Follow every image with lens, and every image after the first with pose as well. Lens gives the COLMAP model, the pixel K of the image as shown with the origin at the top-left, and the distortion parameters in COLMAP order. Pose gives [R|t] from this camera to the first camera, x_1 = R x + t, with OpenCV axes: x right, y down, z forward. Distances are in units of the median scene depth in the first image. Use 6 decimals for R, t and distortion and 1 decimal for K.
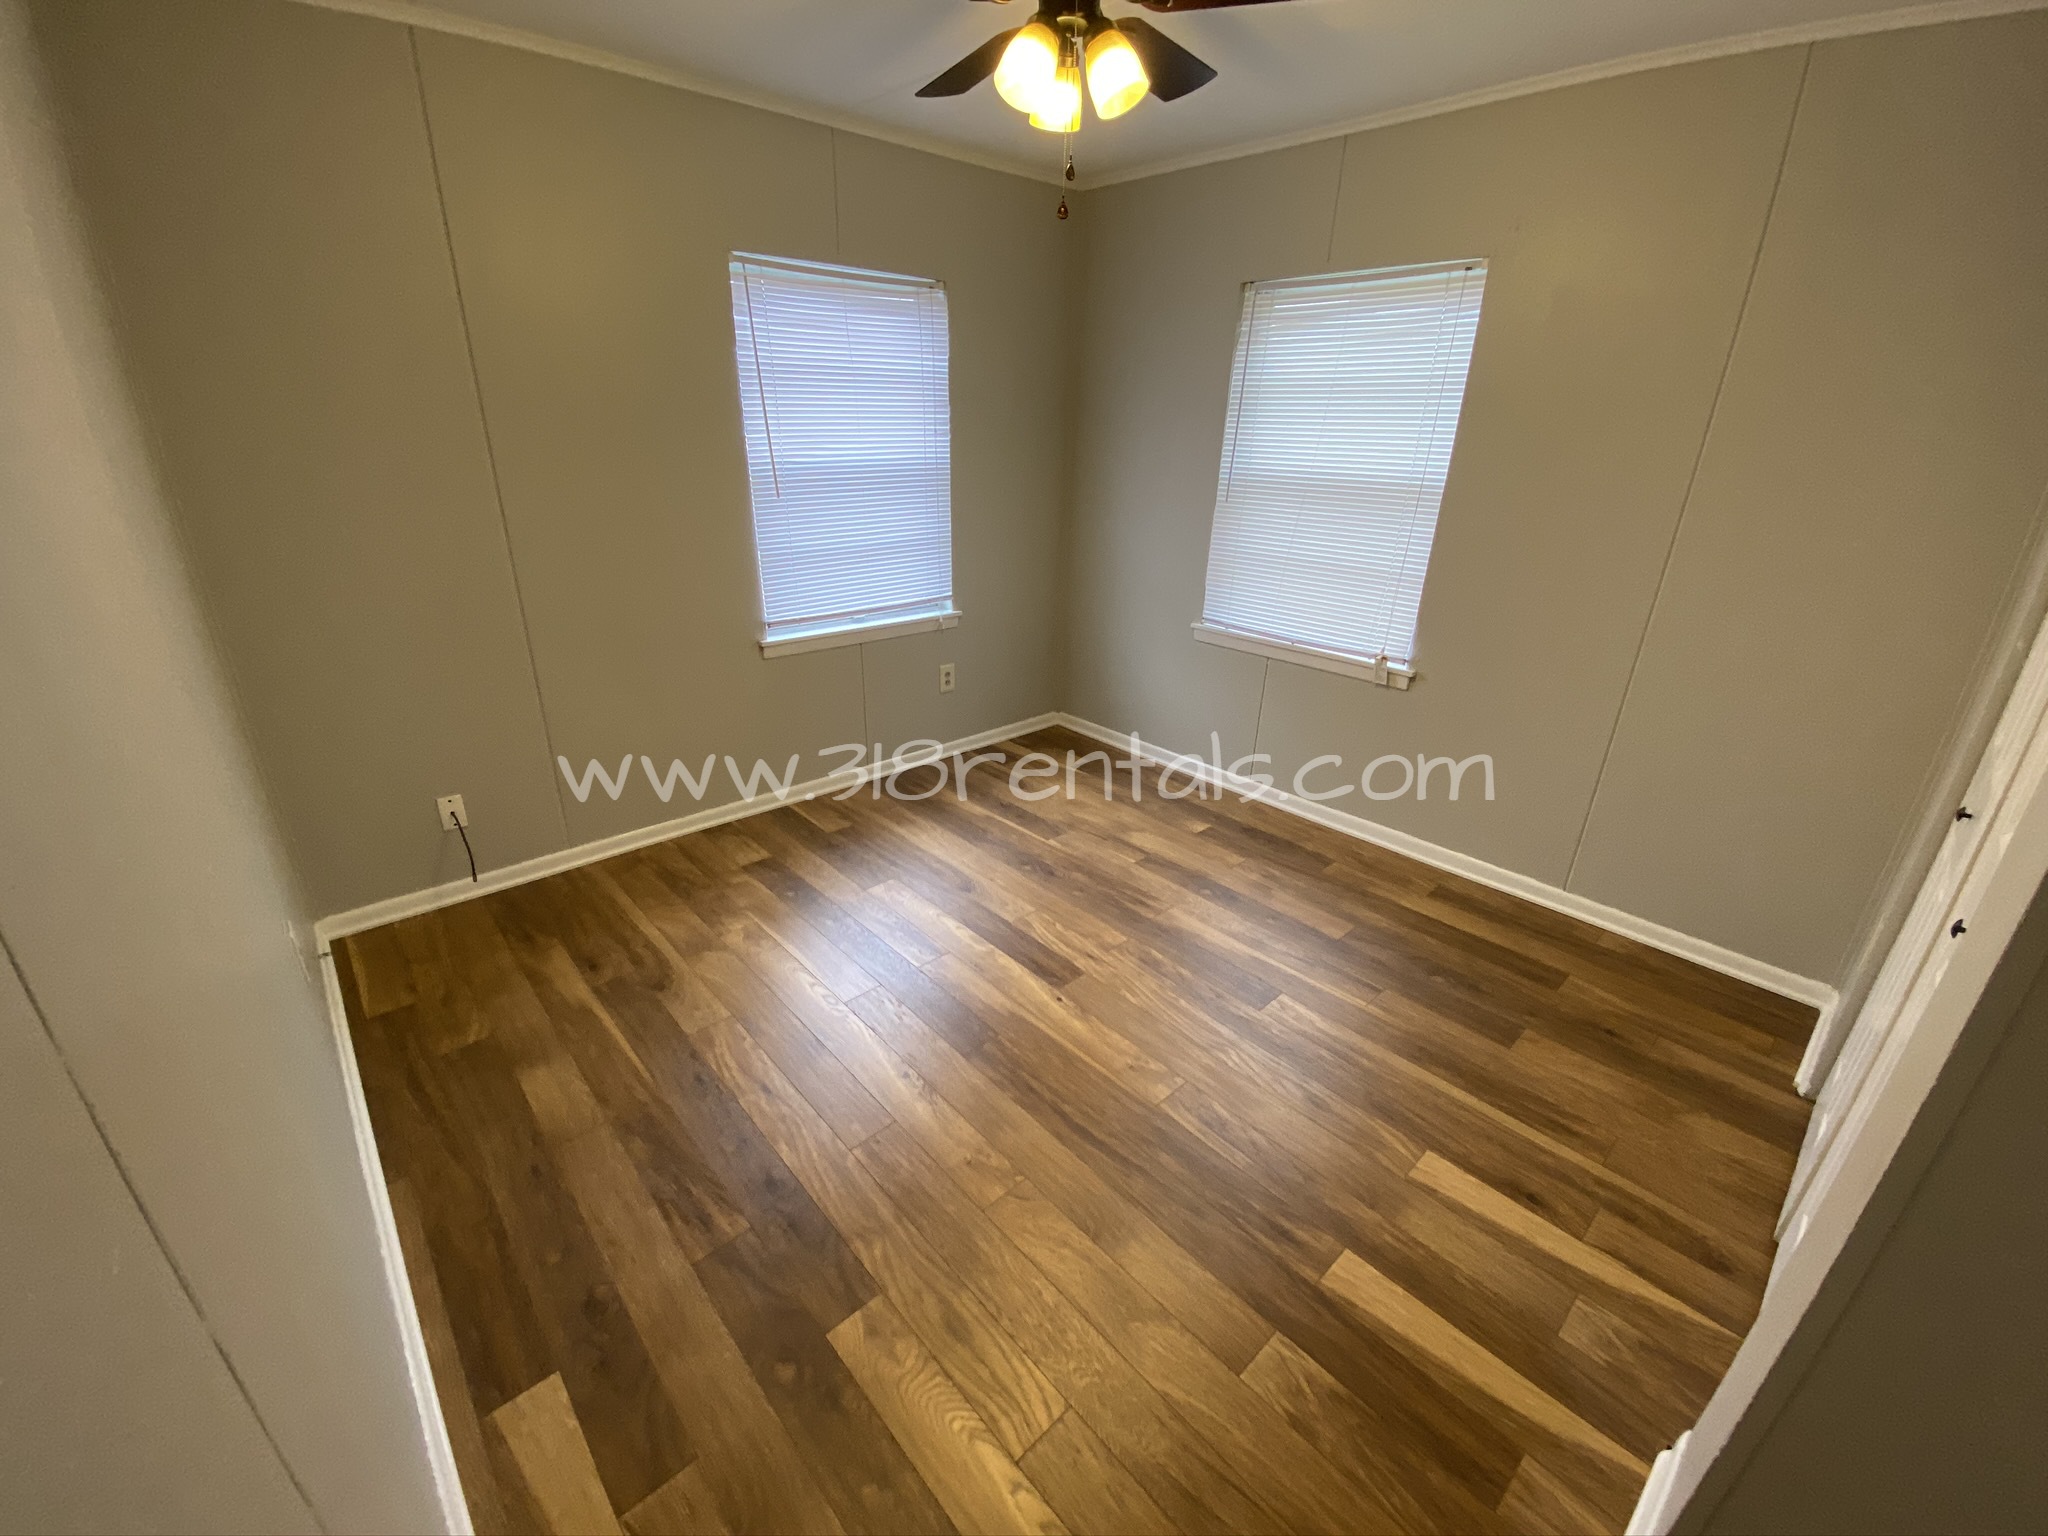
lens RADIAL K [[835.2, 0, 1034.6], [0, 835.2, 765.3], [0, 0, 1]] dist [0.057061, -0.044699]
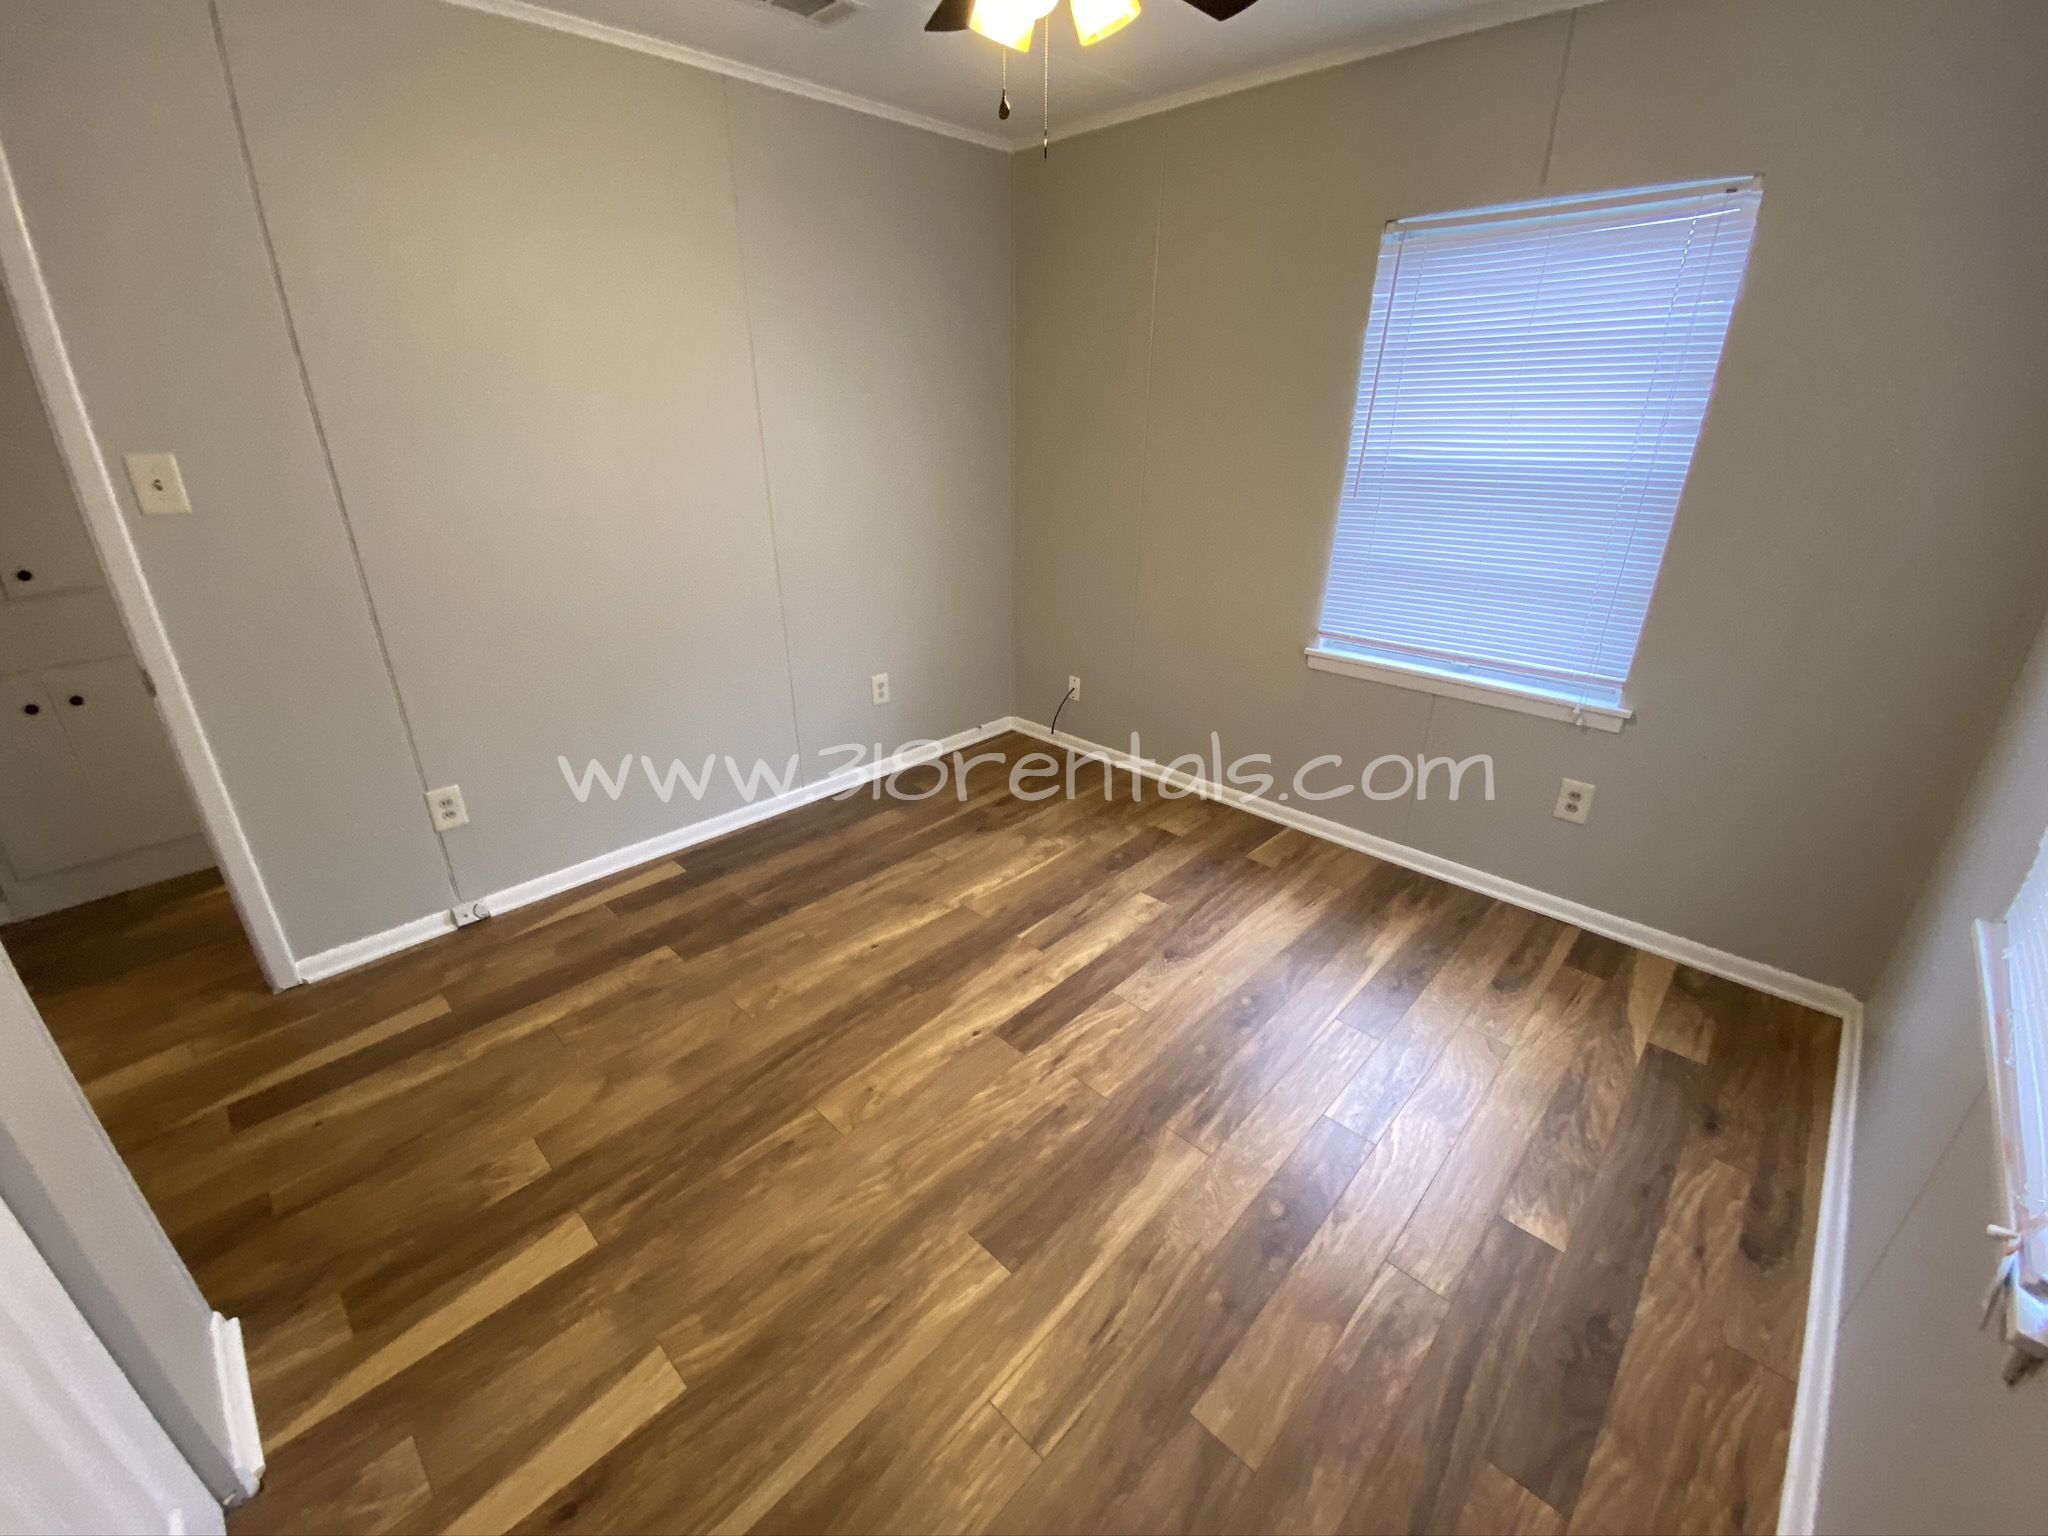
lens RADIAL K [[835.9, 0, 1006.1], [0, 835.9, 765.0], [0, 0, 1]] dist [0.034082, -0.027434]
pose [[0.044577, 0.375023, -0.925943, 0.735055], [-0.380727, 0.863293, 0.331319, -0.278734], [0.923612, 0.337763, 0.181264, 0.728063]]
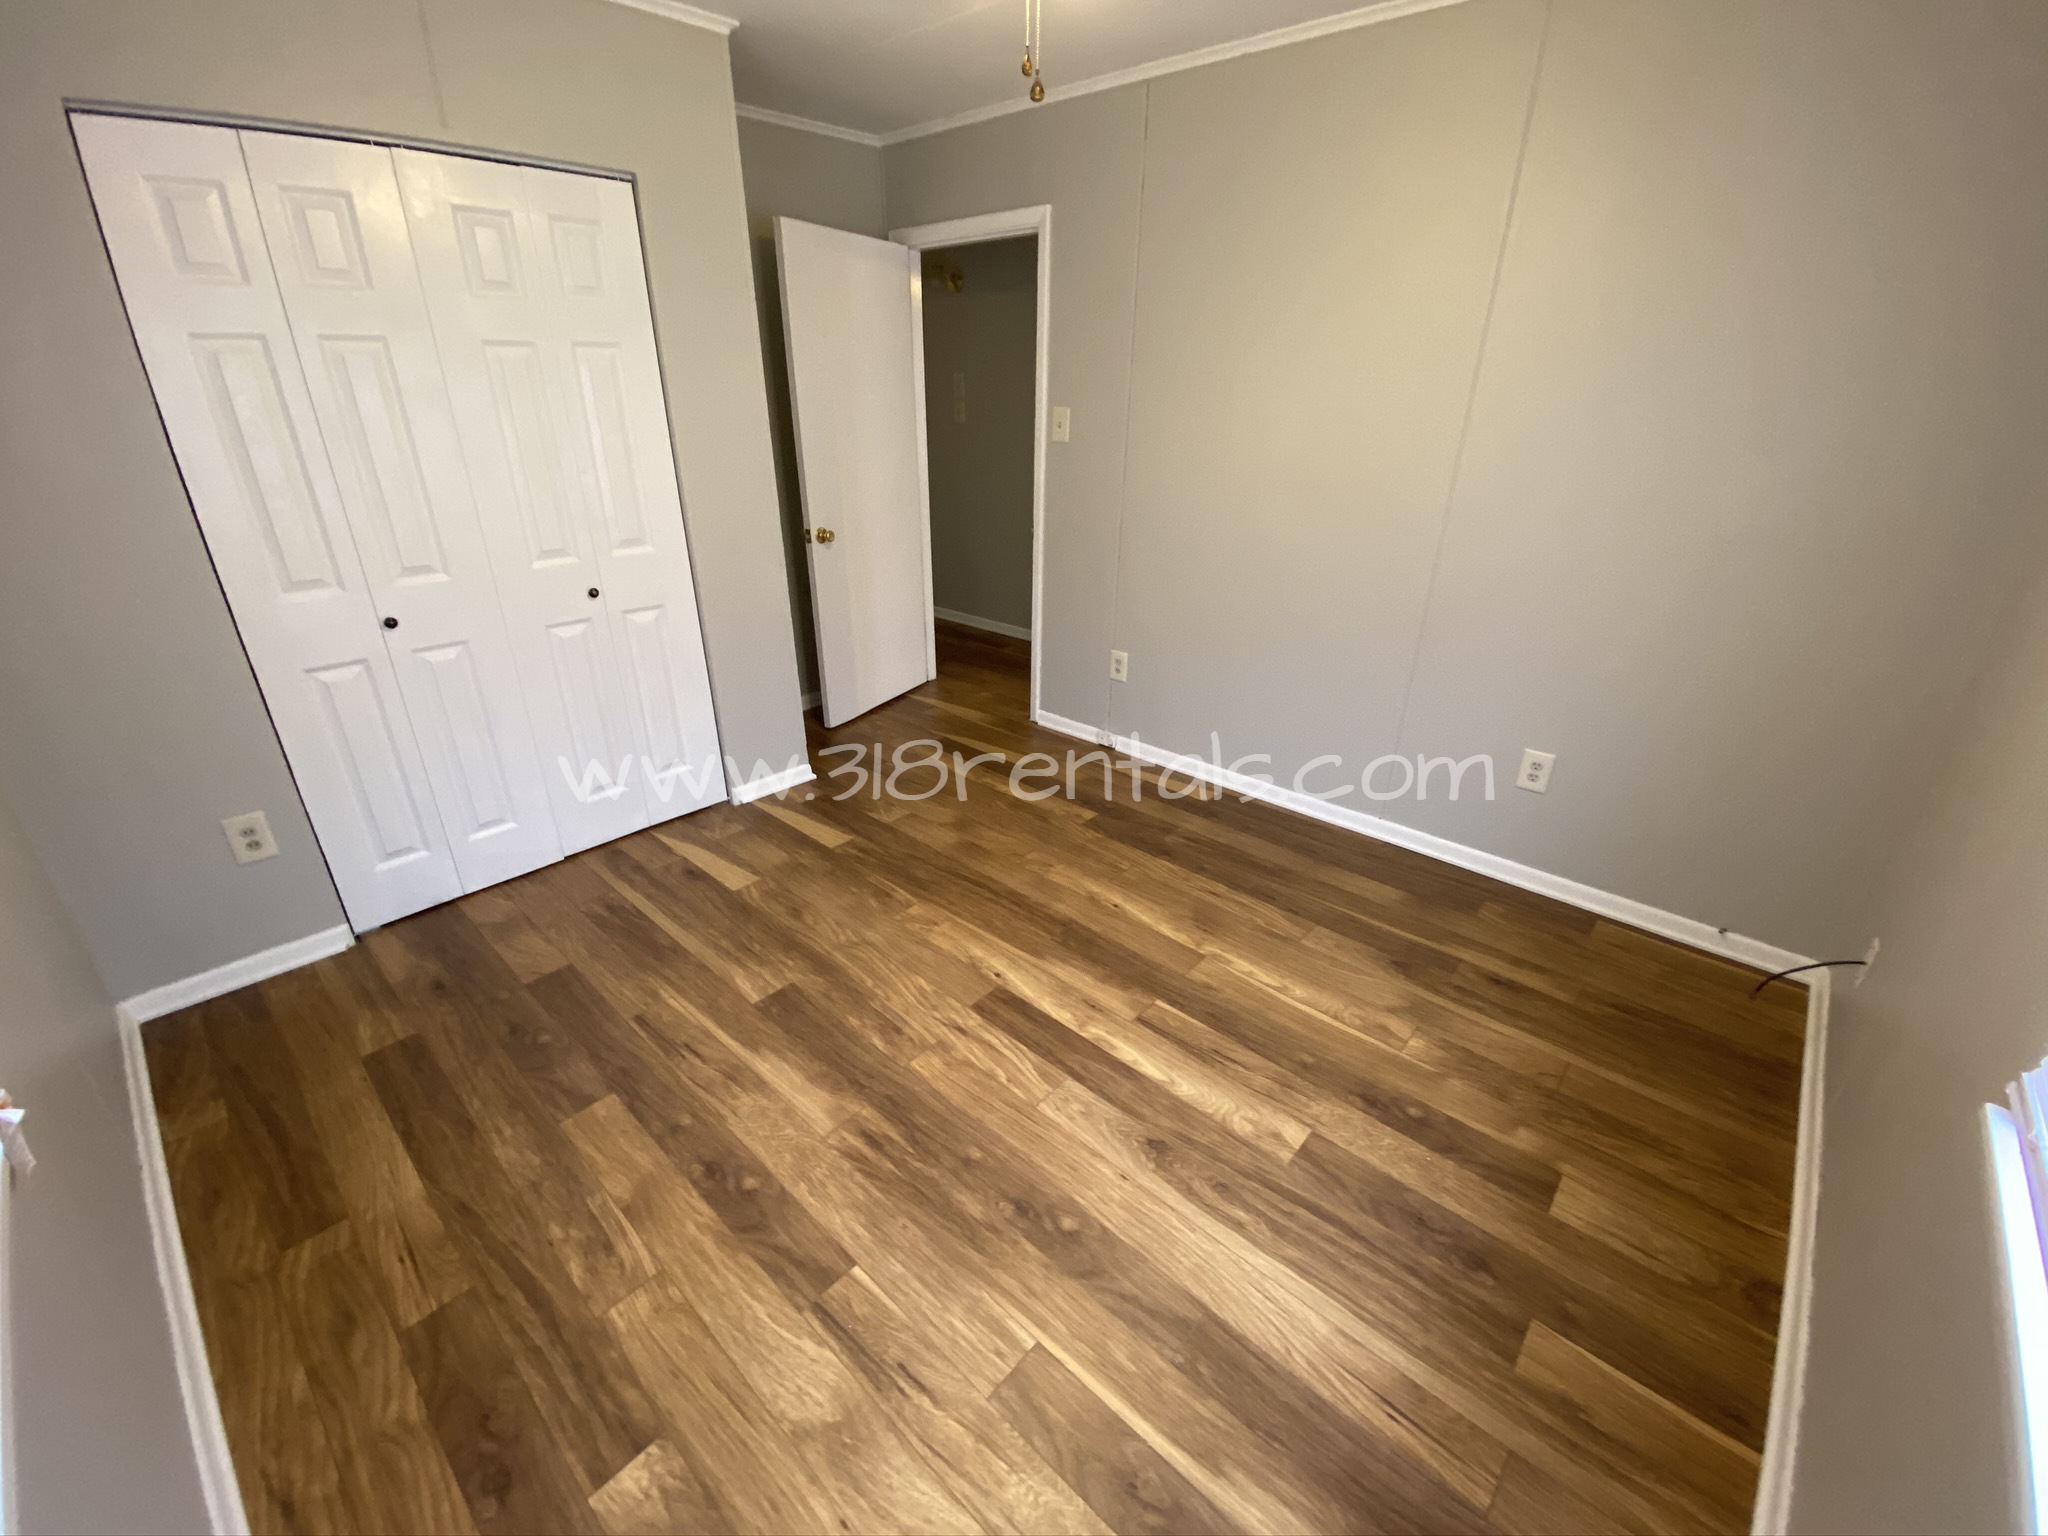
lens RADIAL K [[825.2, 0, 1016.8], [0, 825.2, 753.4], [0, 0, 1]] dist [0.037442, -0.028239]
pose [[-0.996674, 0.005213, -0.081322, 0.079459], [-0.055195, 0.690989, 0.720755, -0.566036], [0.059951, 0.722846, -0.688404, 1.406876]]
